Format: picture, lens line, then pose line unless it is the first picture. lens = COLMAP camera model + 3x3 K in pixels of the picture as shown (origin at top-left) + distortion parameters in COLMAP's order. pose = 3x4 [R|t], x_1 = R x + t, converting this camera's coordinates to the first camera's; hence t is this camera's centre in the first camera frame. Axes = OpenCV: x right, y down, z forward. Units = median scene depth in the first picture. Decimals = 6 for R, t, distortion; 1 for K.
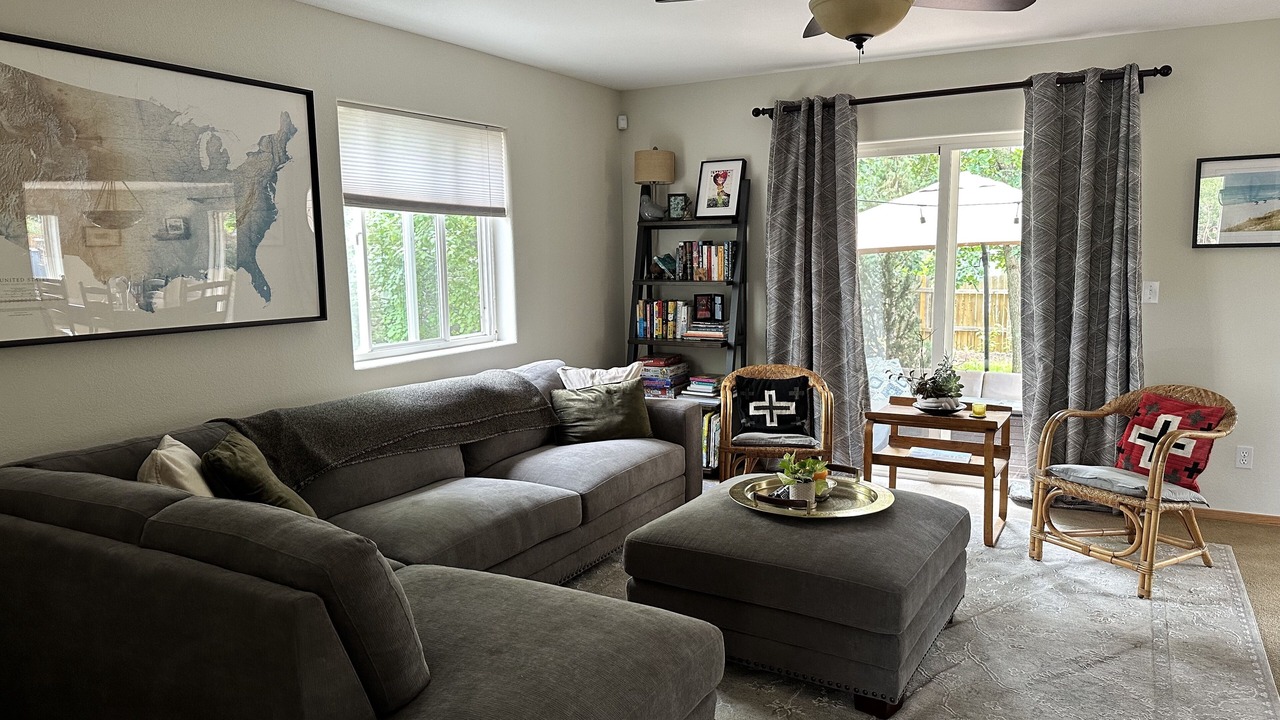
lens RADIAL K [[875.0, 0, 640.0], [0, 875.0, 360.0], [0, 0, 1]] dist [0.066277, -0.117016]
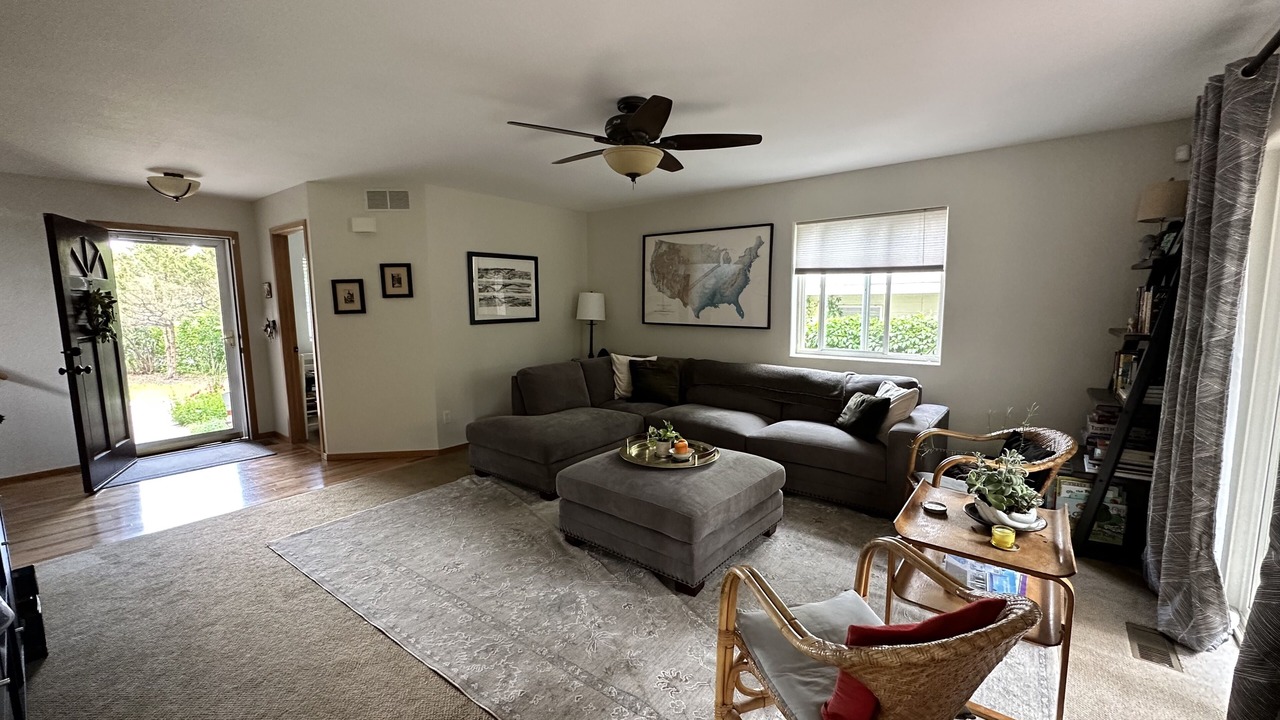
lens RADIAL K [[503.3, 0, 640.0], [0, 503.3, 360.0], [0, 0, 1]] dist [0.000000, -0.000046]
pose [[-0.138080, 0.132000, -0.981585, 0.744946], [-0.116470, 0.982038, 0.148445, -0.097308], [0.983549, 0.134822, -0.120226, 0.705044]]
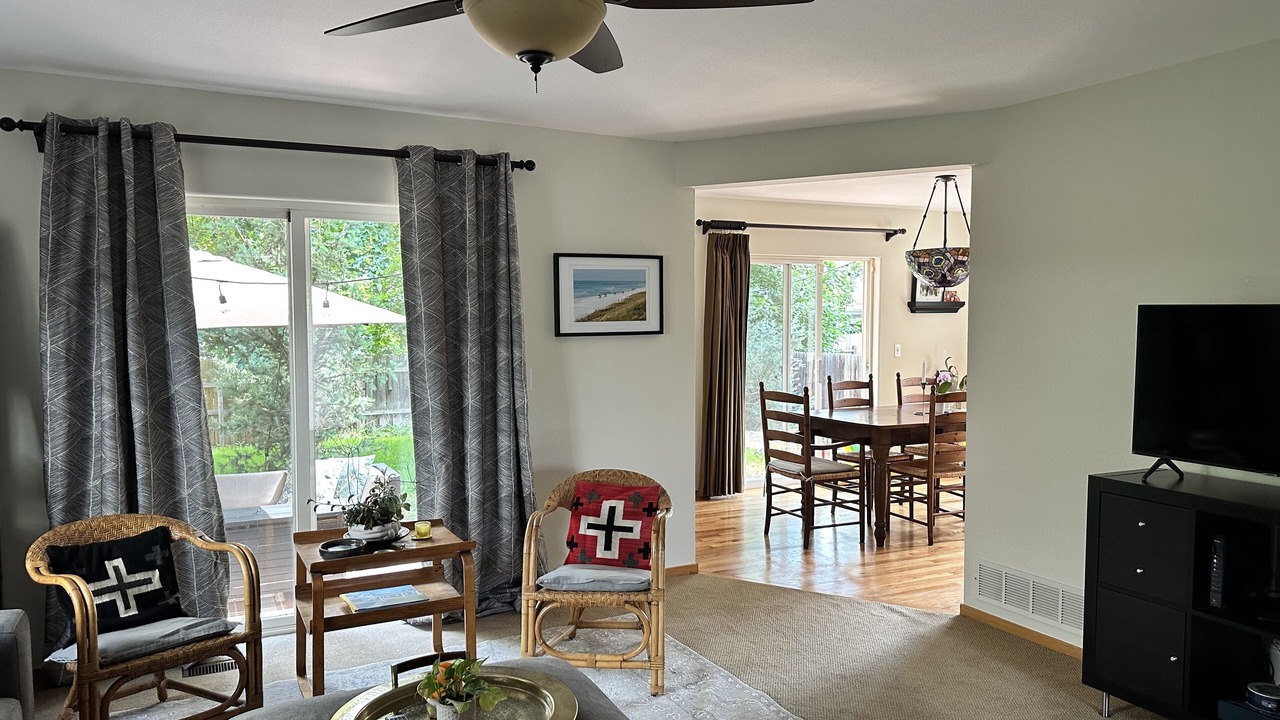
lens RADIAL K [[875.0, 0, 640.0], [0, 875.0, 360.0], [0, 0, 1]] dist [0.066277, -0.117016]
pose [[0.530755, -0.026742, 0.847103, -0.196025], [0.101522, 0.994311, -0.032220, -0.052359], [-0.841423, 0.103101, 0.530450, 0.345181]]
